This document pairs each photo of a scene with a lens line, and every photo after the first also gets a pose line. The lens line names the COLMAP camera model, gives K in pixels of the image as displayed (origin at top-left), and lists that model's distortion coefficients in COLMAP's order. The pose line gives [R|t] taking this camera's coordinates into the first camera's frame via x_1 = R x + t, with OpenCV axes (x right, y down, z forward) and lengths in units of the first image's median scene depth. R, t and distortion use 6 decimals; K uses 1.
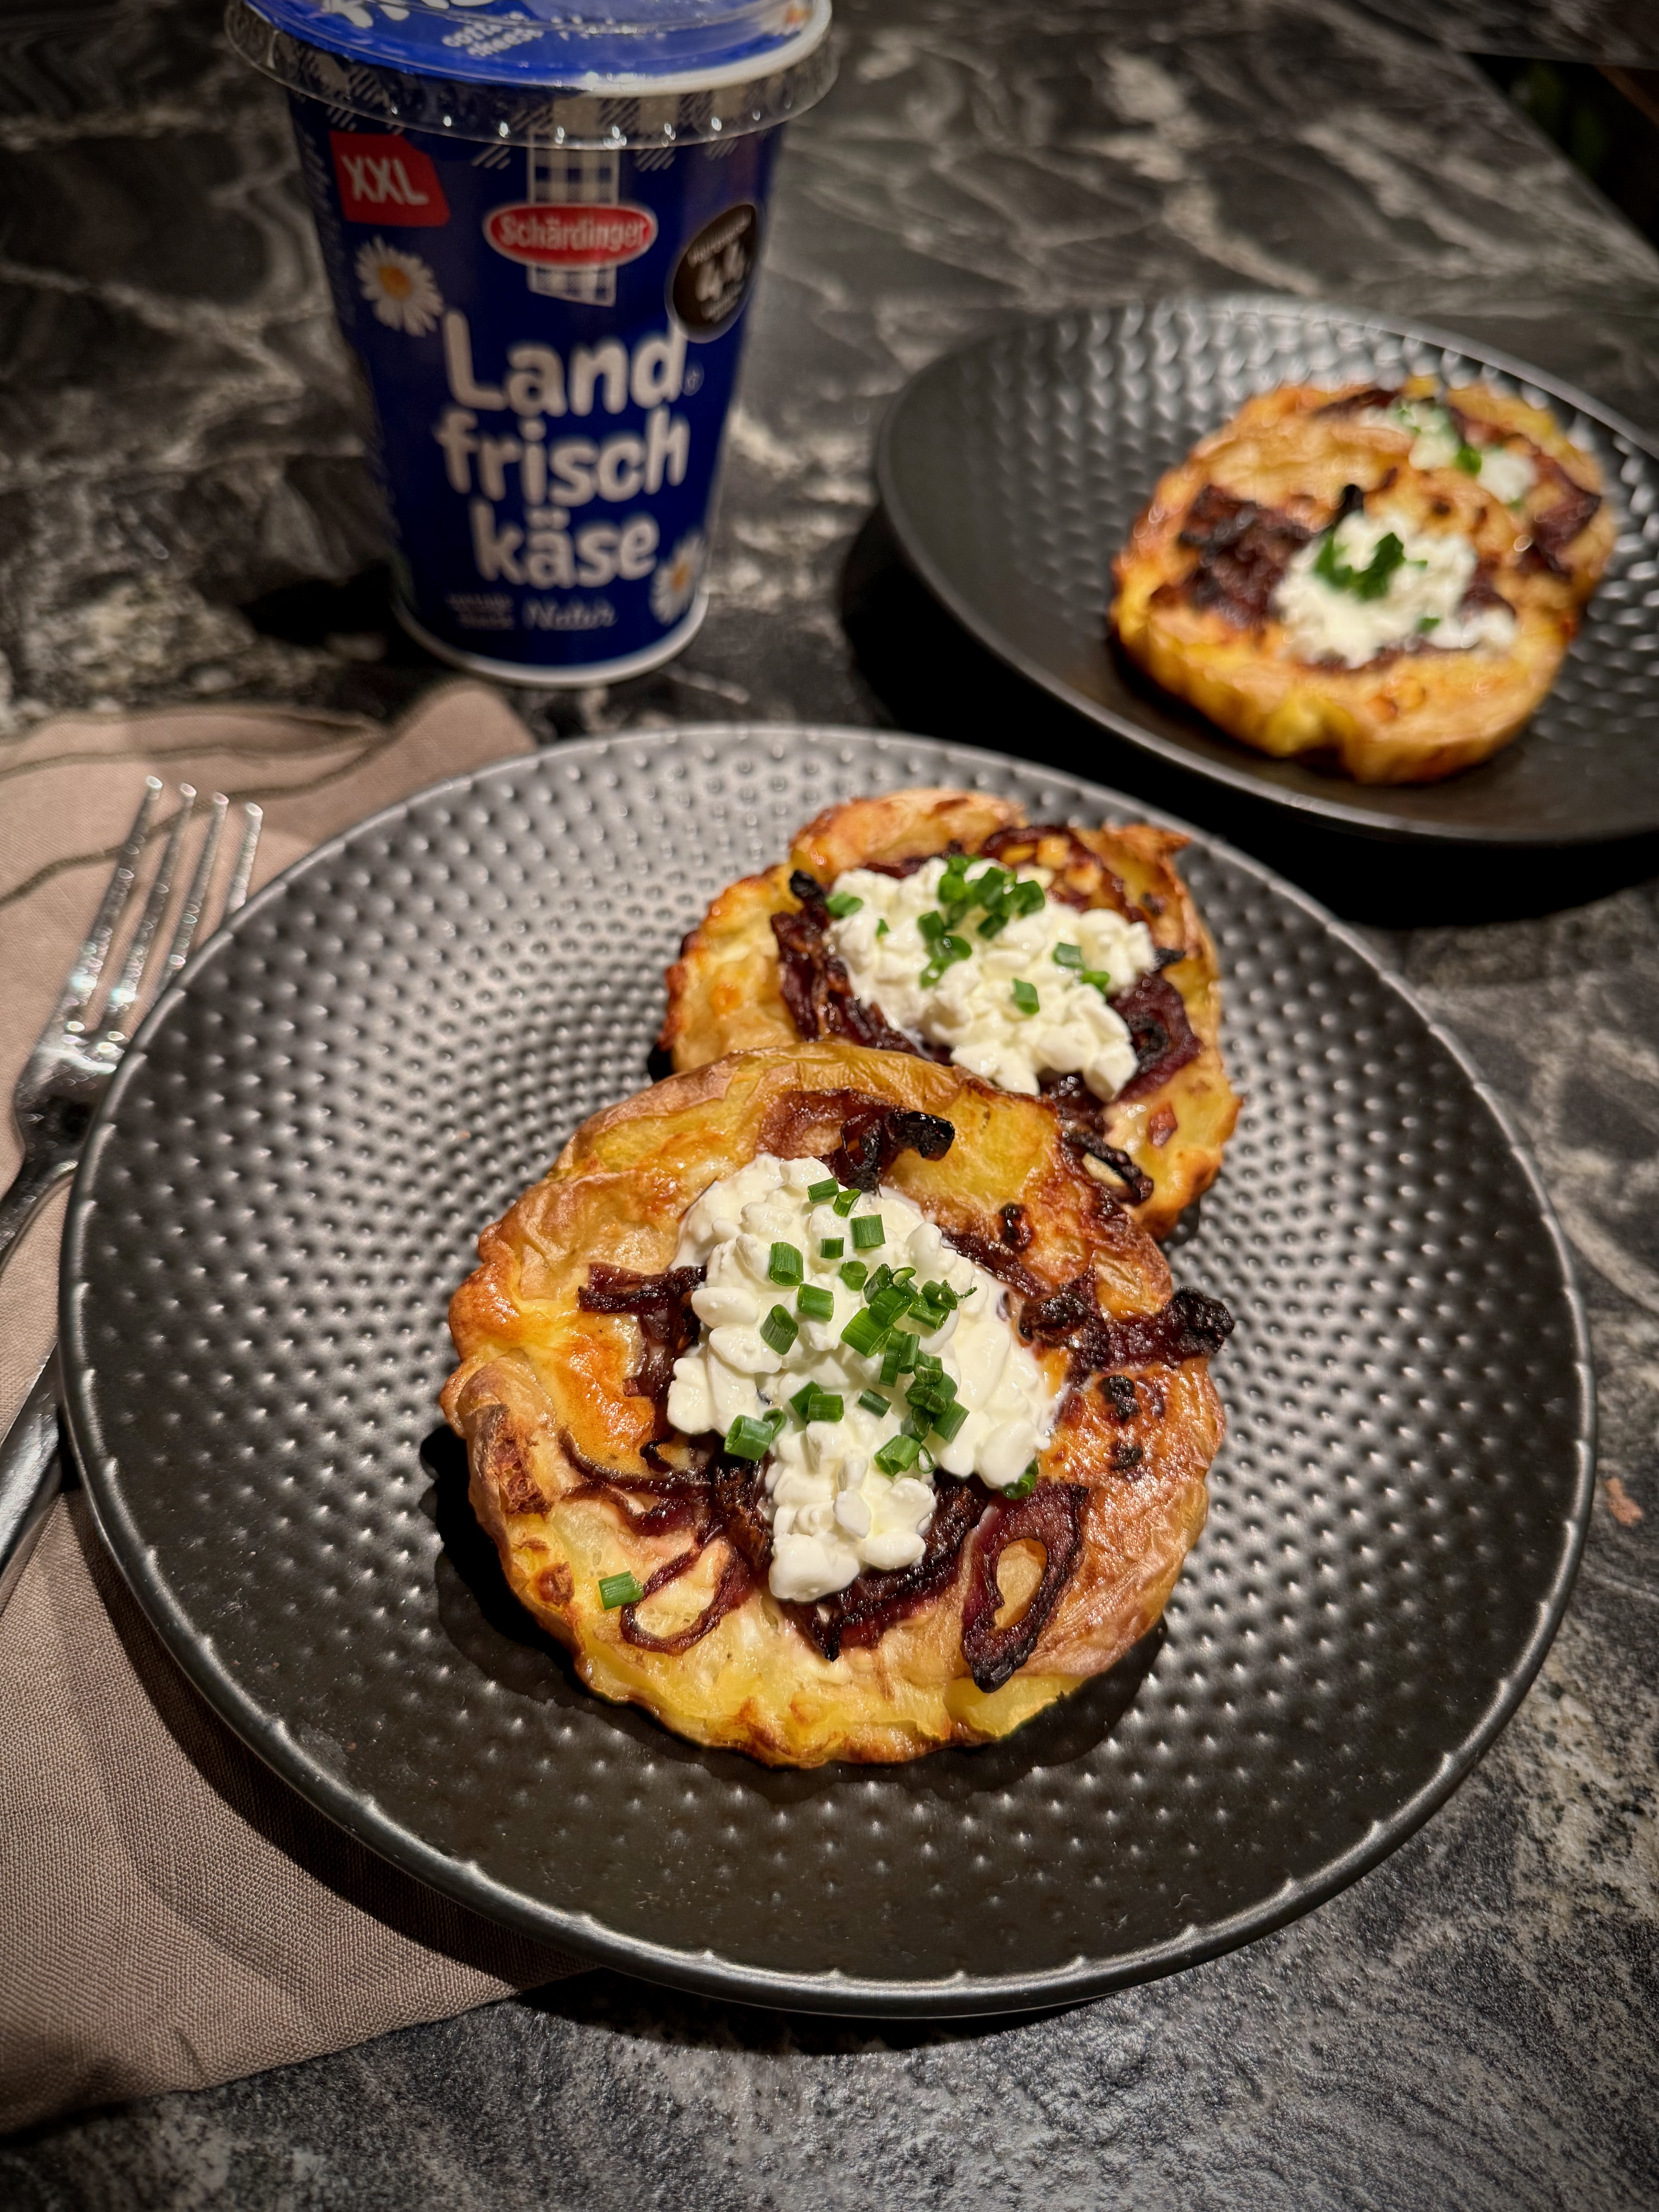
lens RADIAL K [[1551.8, 0, 826.3], [0, 1551.8, 1085.6], [0, 0, 1]] dist [-0.007783, -0.020554]
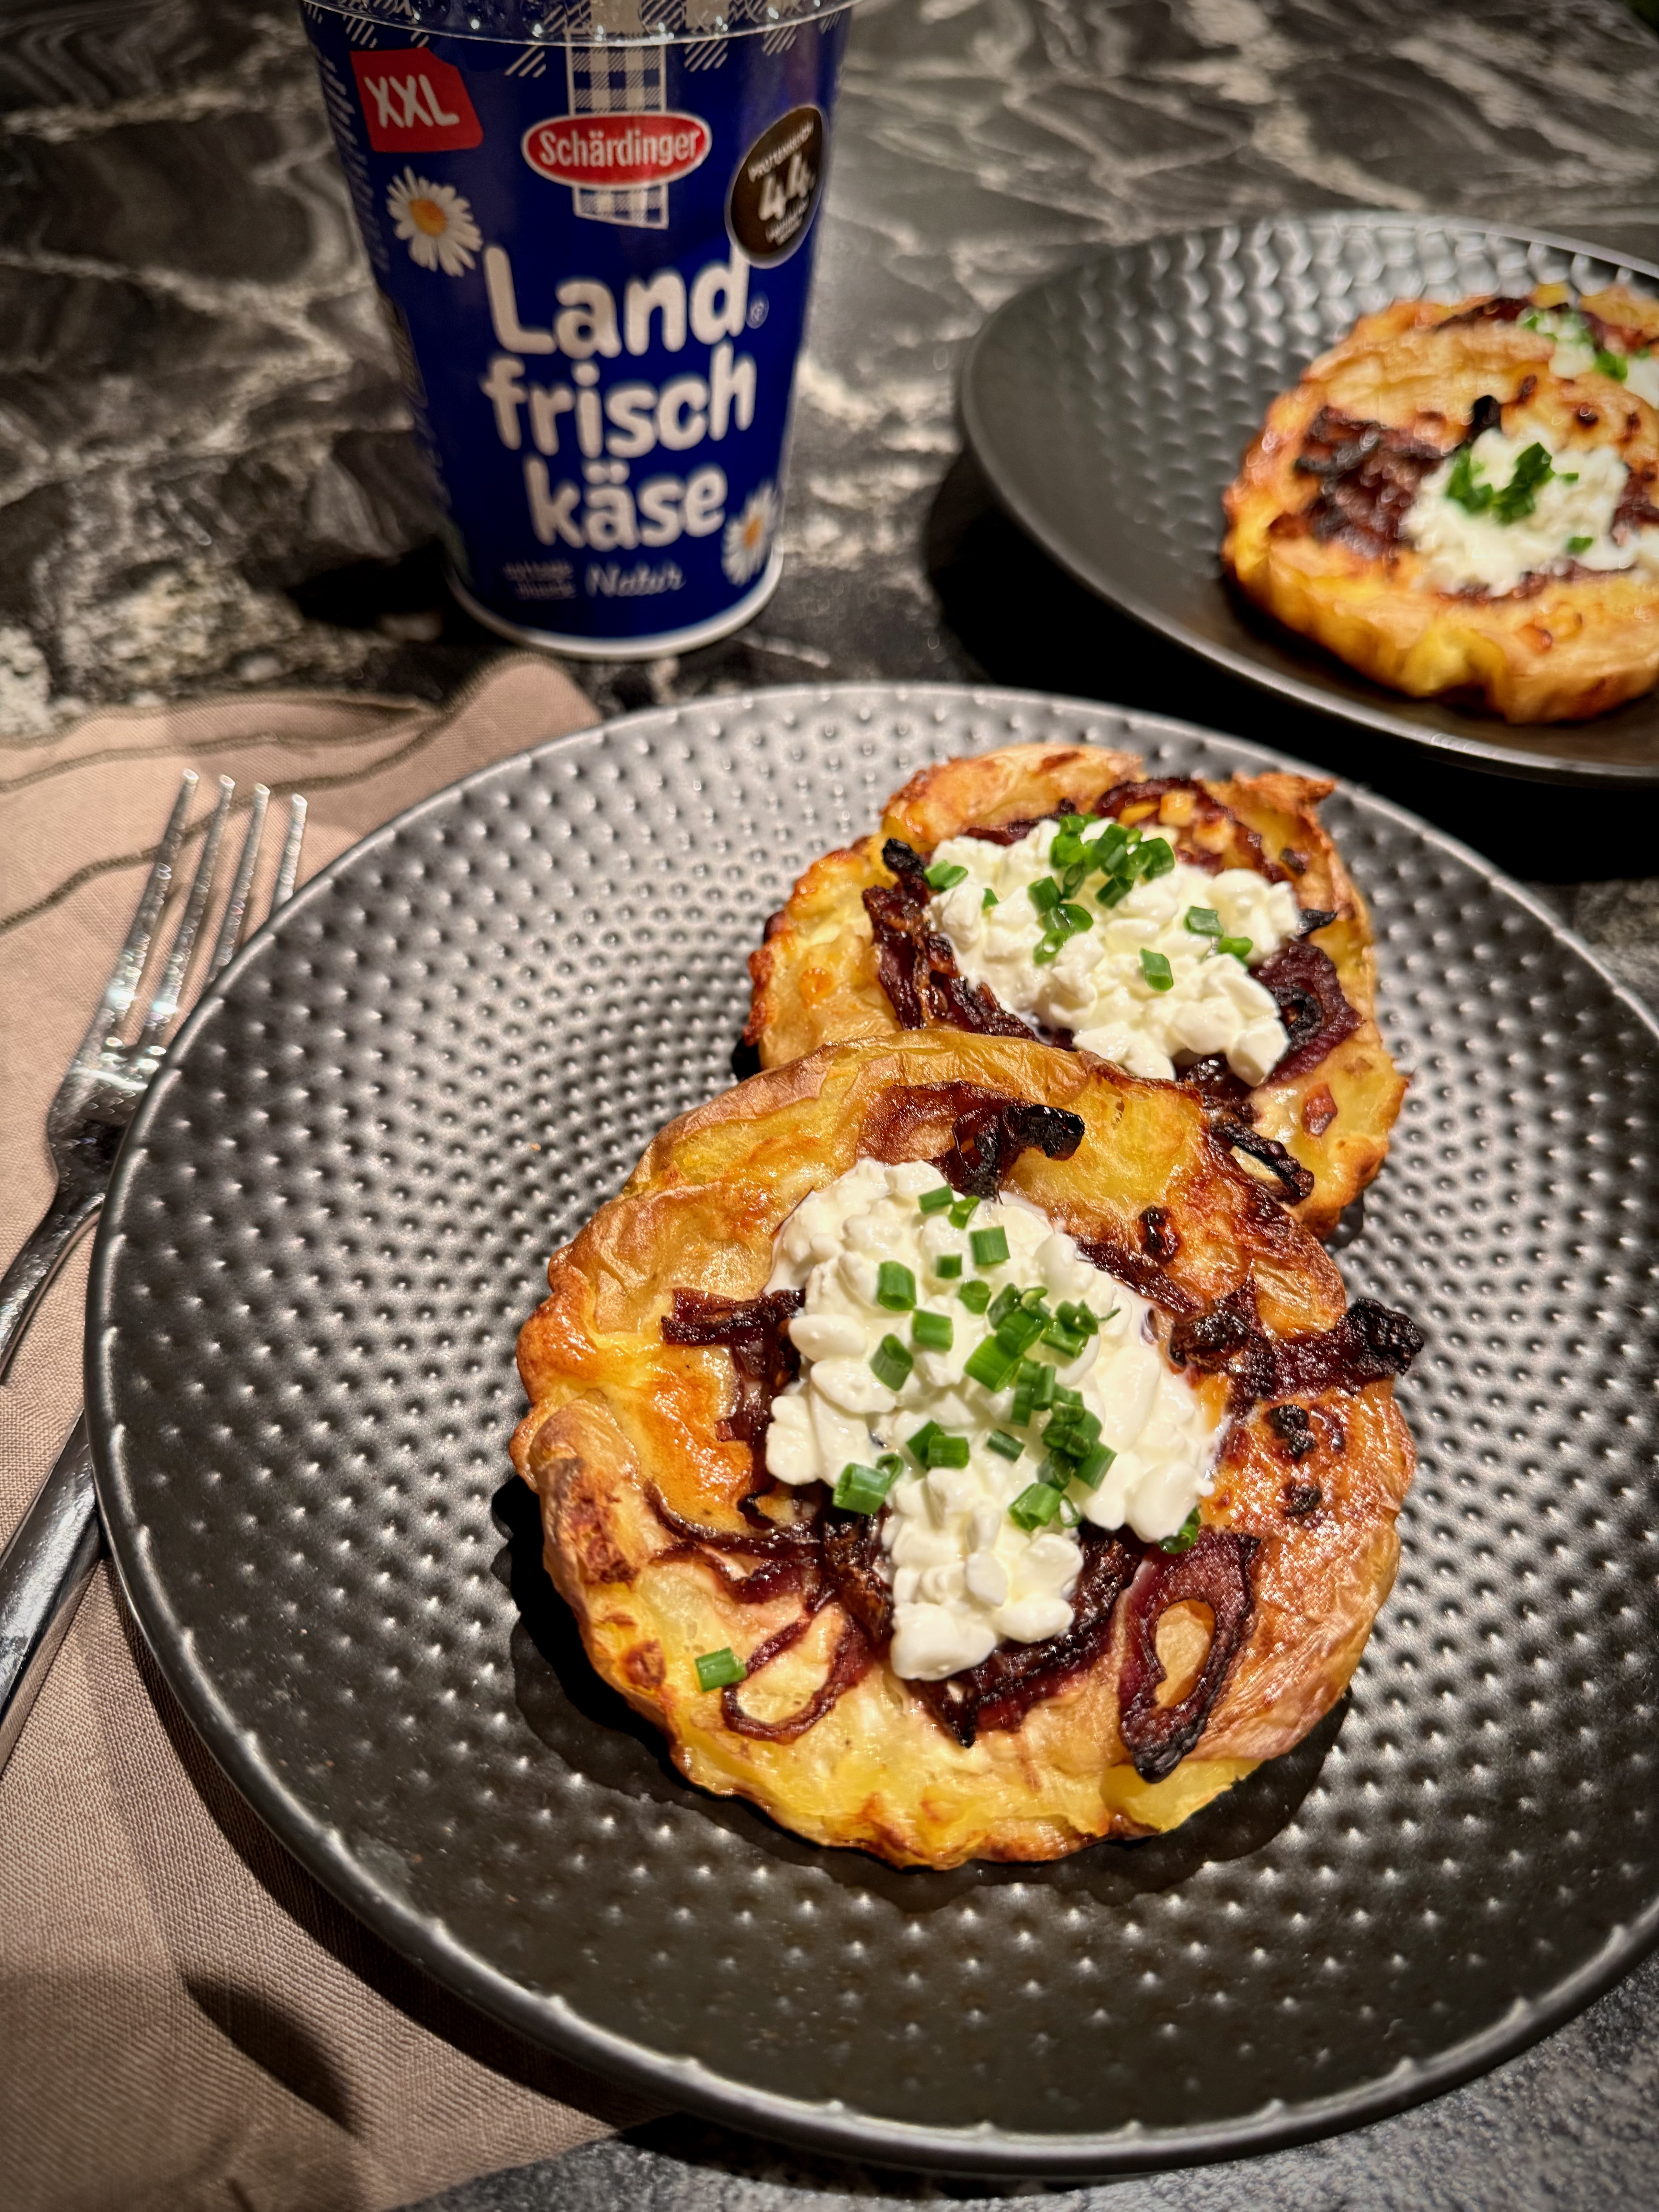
lens RADIAL K [[1551.8, 0, 830.2], [0, 1551.8, 1117.5], [0, 0, 1]] dist [-0.007783, -0.020554]
pose [[0.997722, -0.032991, -0.058836, -0.007142], [0.034381, 0.999149, 0.022777, -0.000147], [0.058034, -0.024748, 0.998008, 0.103651]]
